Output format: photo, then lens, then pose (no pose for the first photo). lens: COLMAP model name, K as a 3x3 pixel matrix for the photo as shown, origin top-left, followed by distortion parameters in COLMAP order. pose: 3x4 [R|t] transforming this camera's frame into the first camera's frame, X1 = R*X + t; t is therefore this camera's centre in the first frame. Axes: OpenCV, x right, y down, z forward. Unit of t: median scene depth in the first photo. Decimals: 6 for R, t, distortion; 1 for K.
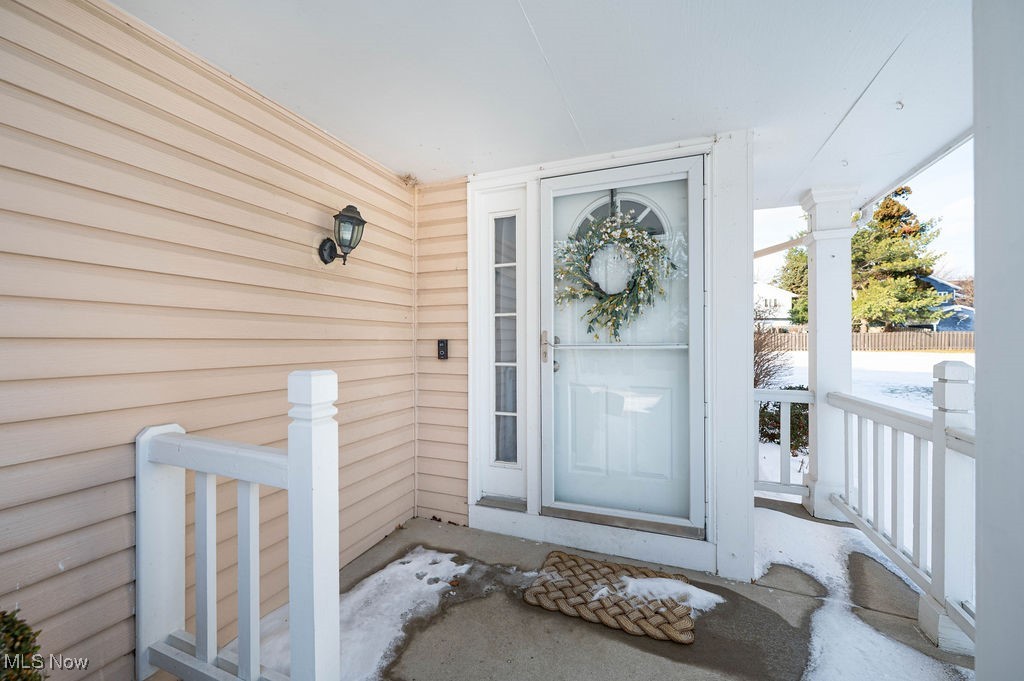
lens RADIAL K [[405.2, 0, 506.0], [0, 405.2, 339.0], [0, 0, 1]] dist [-0.000791, -0.000127]
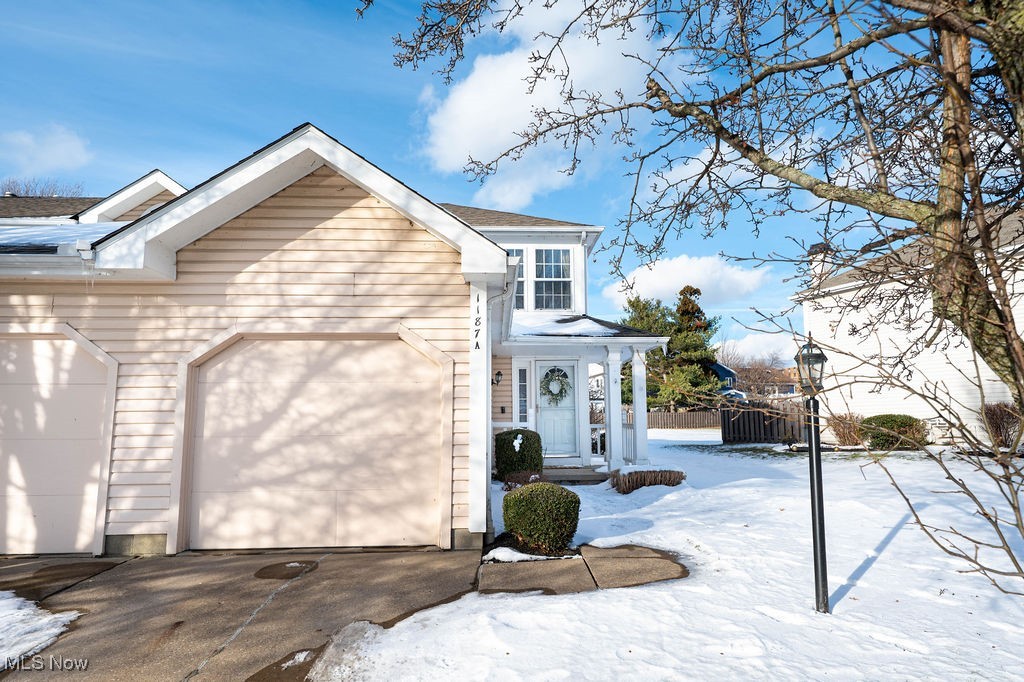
lens RADIAL K [[546.4, 0, 528.9], [0, 546.4, 371.3], [0, 0, 1]] dist [-0.002275, -0.000450]
pose [[0.904278, 0.033772, 0.425607, -1.828855], [0.006268, 0.995709, -0.092327, 0.124611], [-0.426898, 0.086157, 0.900186, -2.982494]]
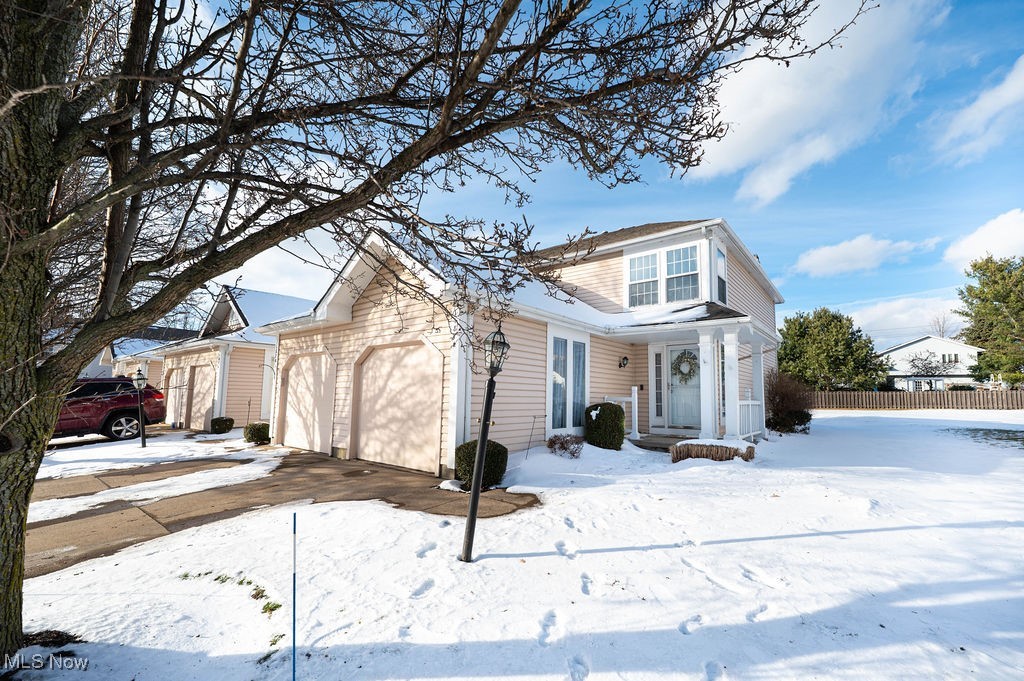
lens RADIAL K [[417.3, 0, 538.8], [0, 417.3, 365.4], [0, 0, 1]] dist [0.000478, 0.000152]
pose [[0.966374, -0.007343, -0.257035, -0.081978], [-0.011542, 0.997346, -0.071886, 0.117918], [0.256880, 0.072435, 0.963725, -3.188997]]
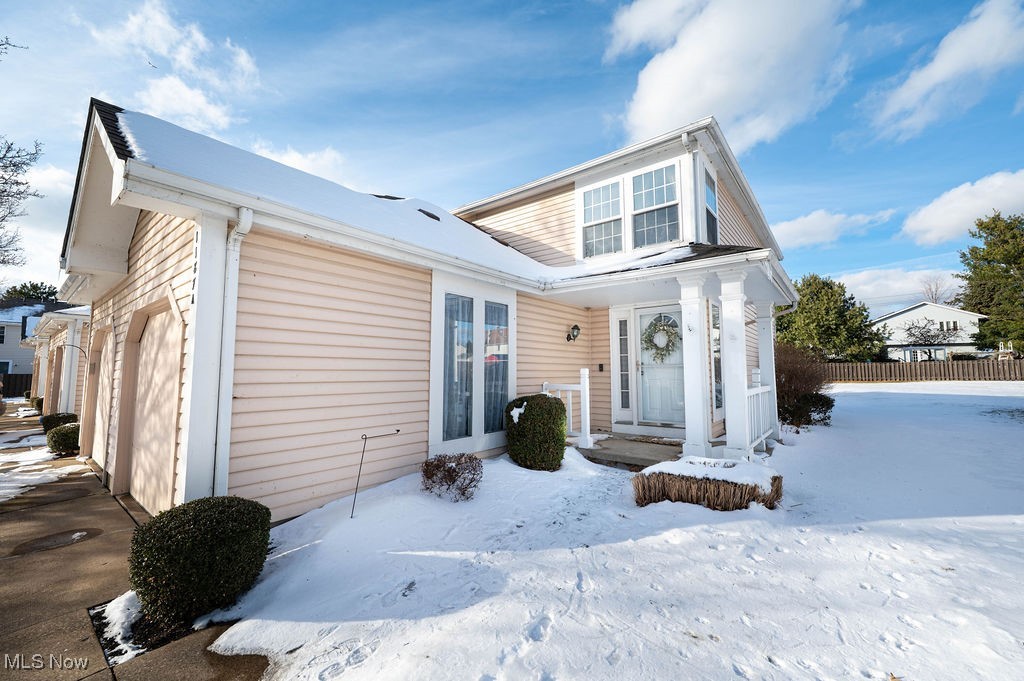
lens RADIAL K [[405.4, 0, 513.5], [0, 405.4, 343.1], [0, 0, 1]] dist [-0.000908, -0.000203]
pose [[0.959667, -0.021967, -0.280281, 0.053052], [0.003369, 0.997770, -0.066664, 0.042754], [0.281121, 0.063031, 0.957600, -1.900995]]
